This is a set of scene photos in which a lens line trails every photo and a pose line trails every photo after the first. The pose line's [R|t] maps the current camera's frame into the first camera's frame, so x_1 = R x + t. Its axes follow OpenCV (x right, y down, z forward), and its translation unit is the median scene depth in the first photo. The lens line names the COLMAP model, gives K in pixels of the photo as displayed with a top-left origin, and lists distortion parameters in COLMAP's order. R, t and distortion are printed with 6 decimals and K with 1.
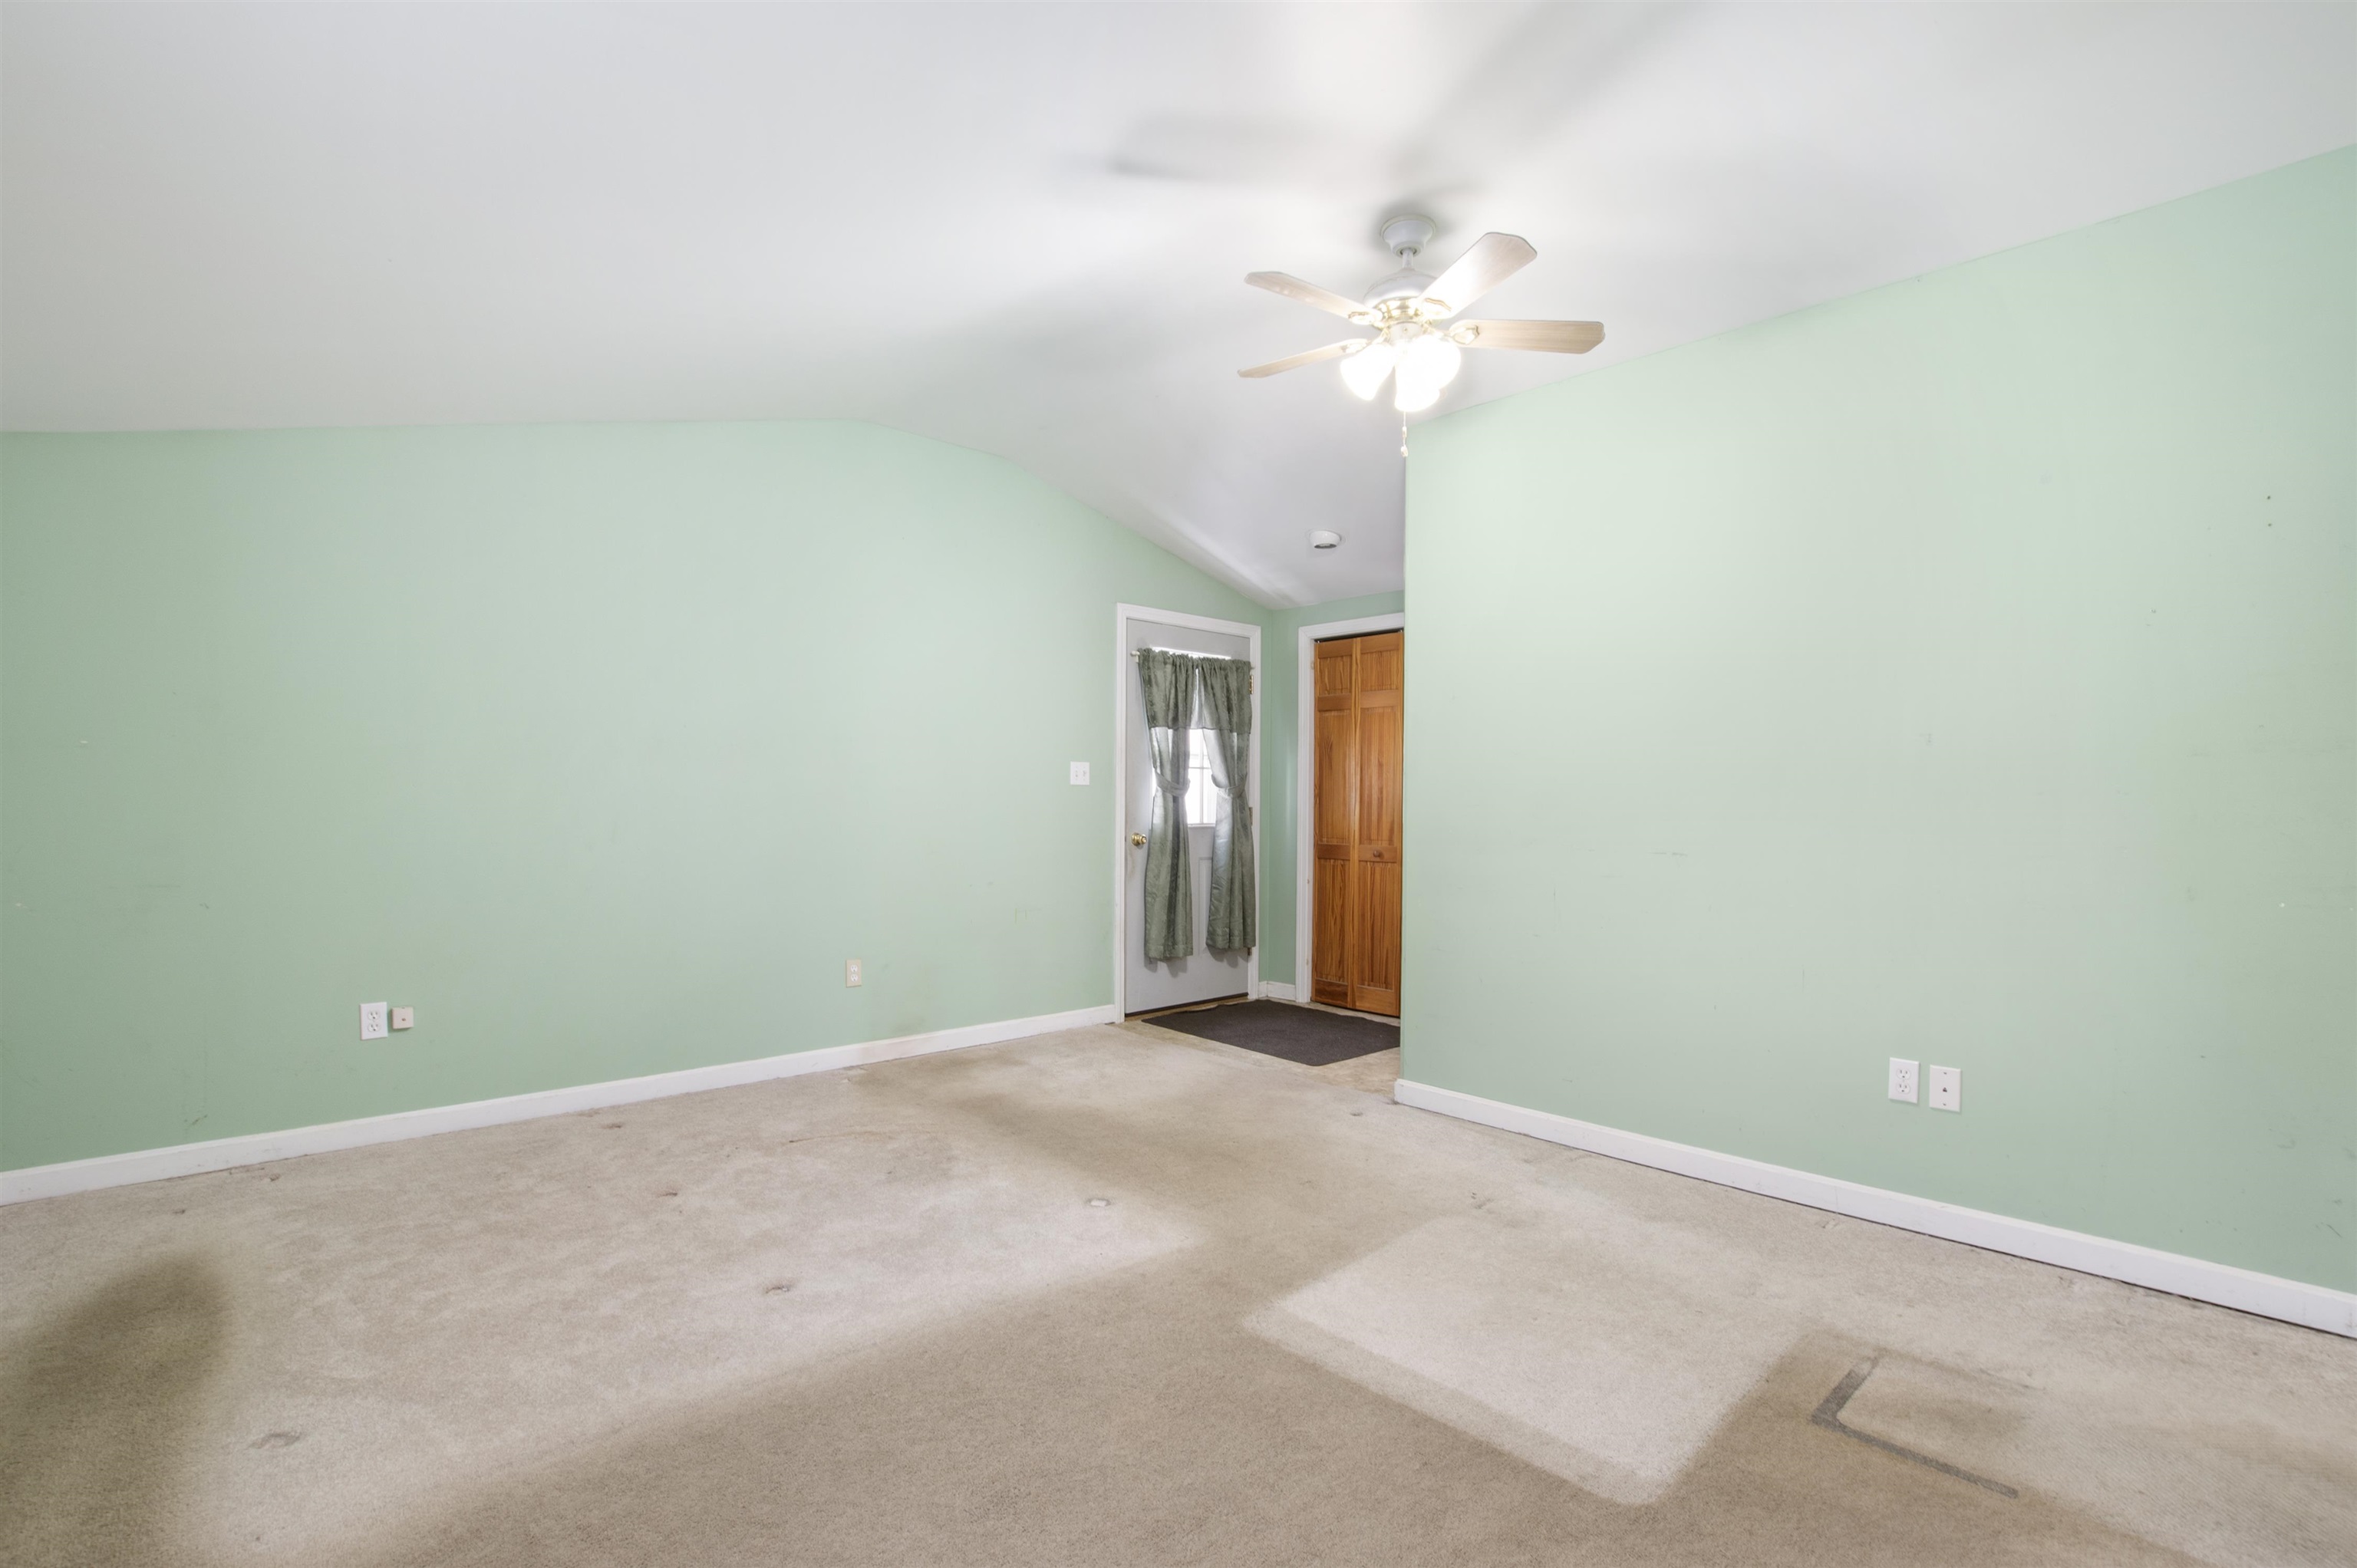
lens RADIAL K [[1064.8, 0, 1194.2], [0, 1064.8, 829.7], [0, 0, 1]] dist [-0.017075, 0.000196]
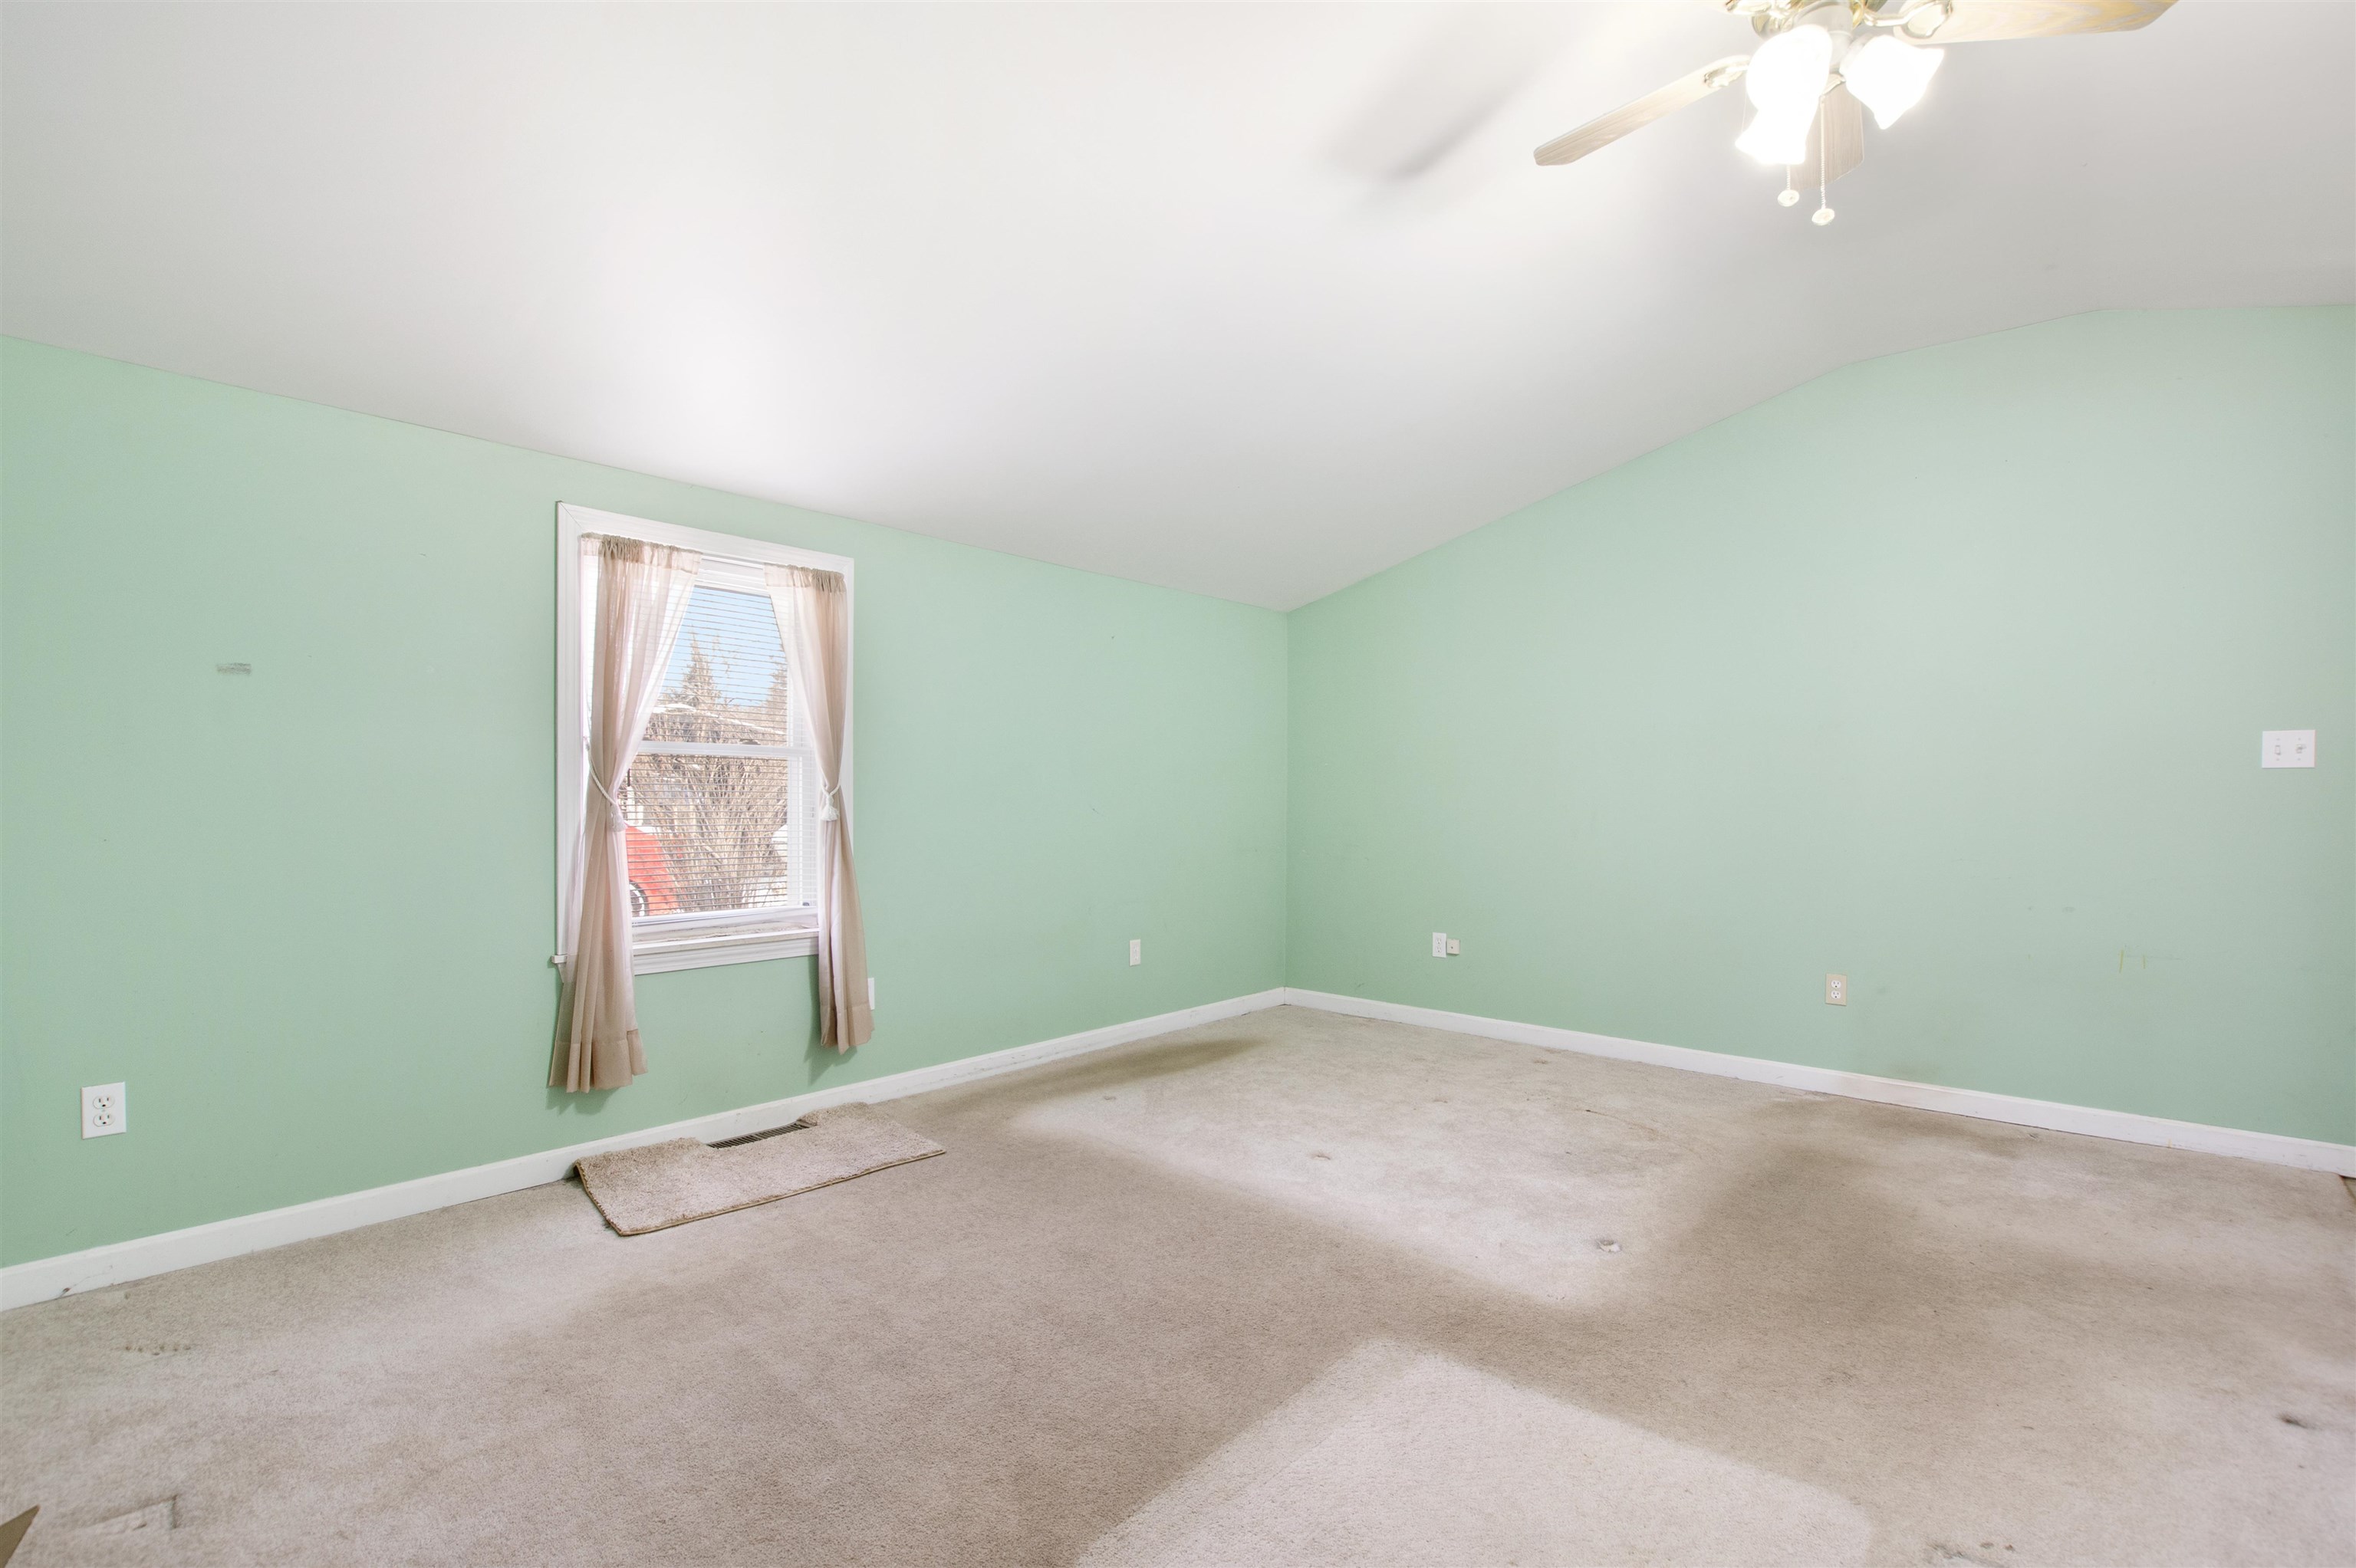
lens RADIAL K [[1037.7, 0, 1190.7], [0, 1037.7, 790.0], [0, 0, 1]] dist [-0.013929, 0.000618]
pose [[0.095987, -0.017180, -0.995234, 0.578696], [-0.023893, 0.999523, -0.019559, -0.003486], [0.995096, 0.025657, 0.095531, 0.438436]]
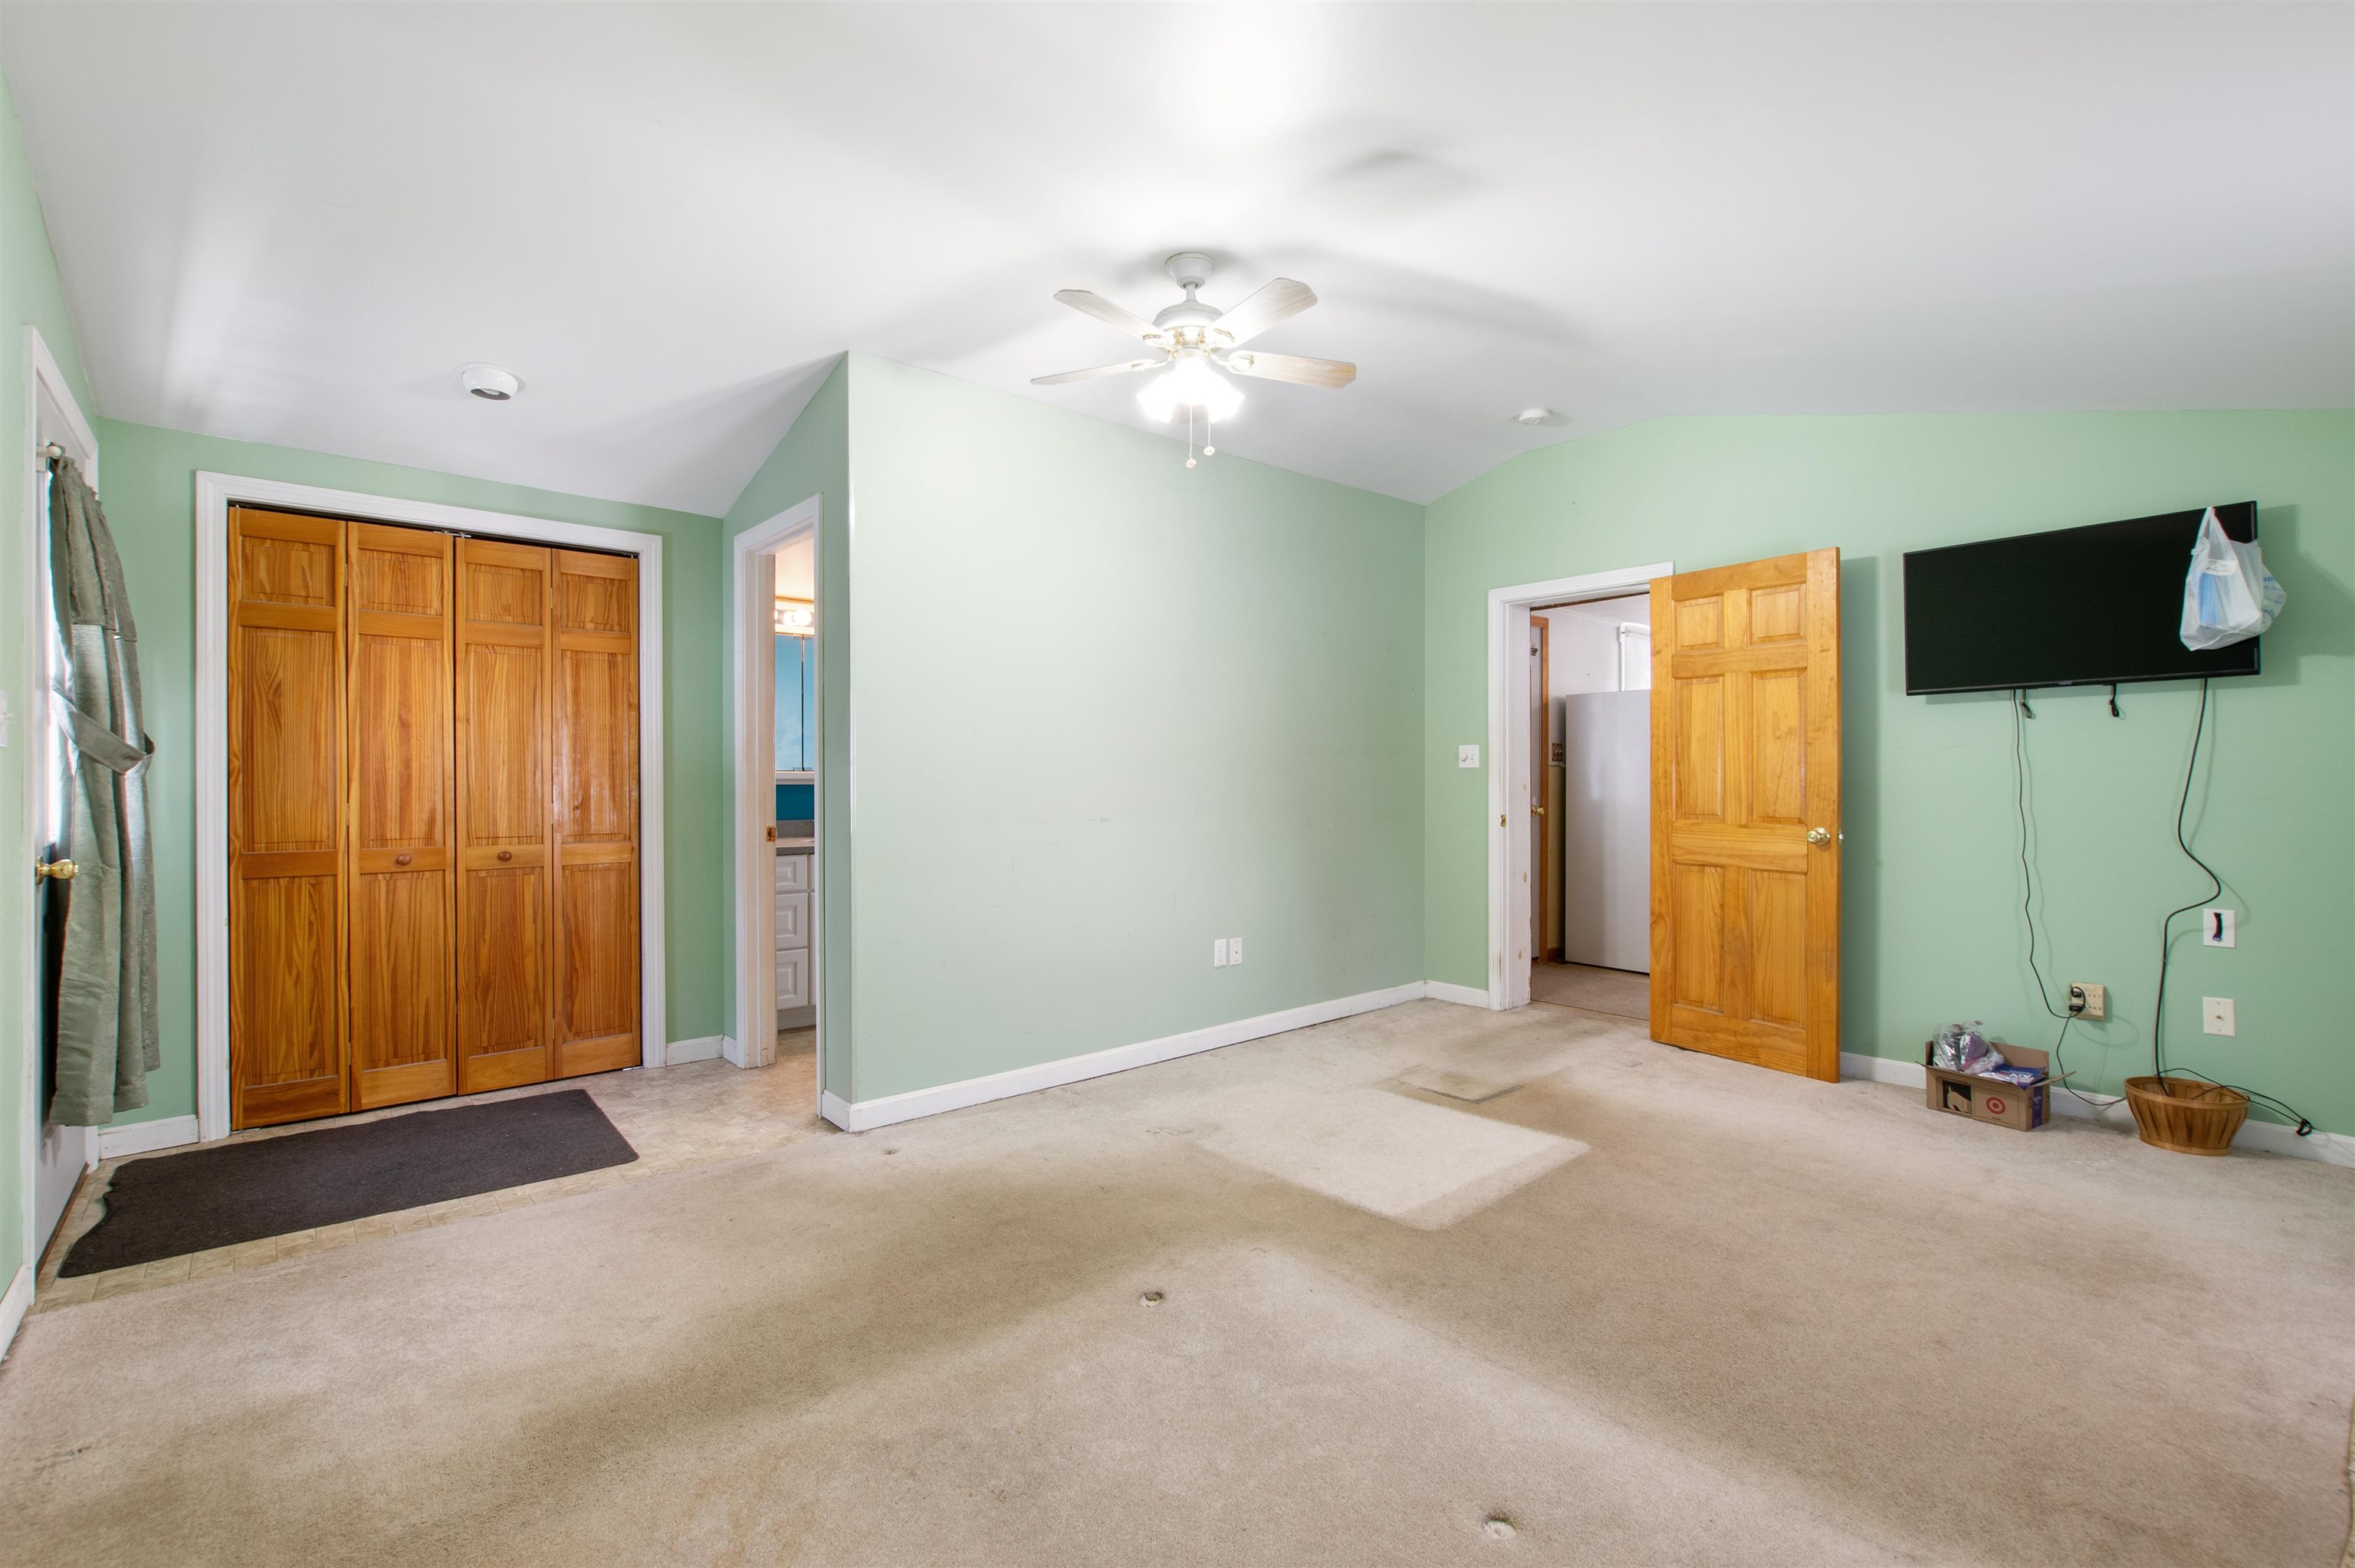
lens RADIAL K [[1037.2, 0, 1190.1], [0, 1037.2, 790.0], [0, 0, 1]] dist [-0.013929, 0.000618]
pose [[0.035207, -0.018954, 0.999200, -0.657948], [0.026688, 0.999481, 0.018019, -0.028638], [-0.999024, 0.026032, 0.035695, 0.728197]]
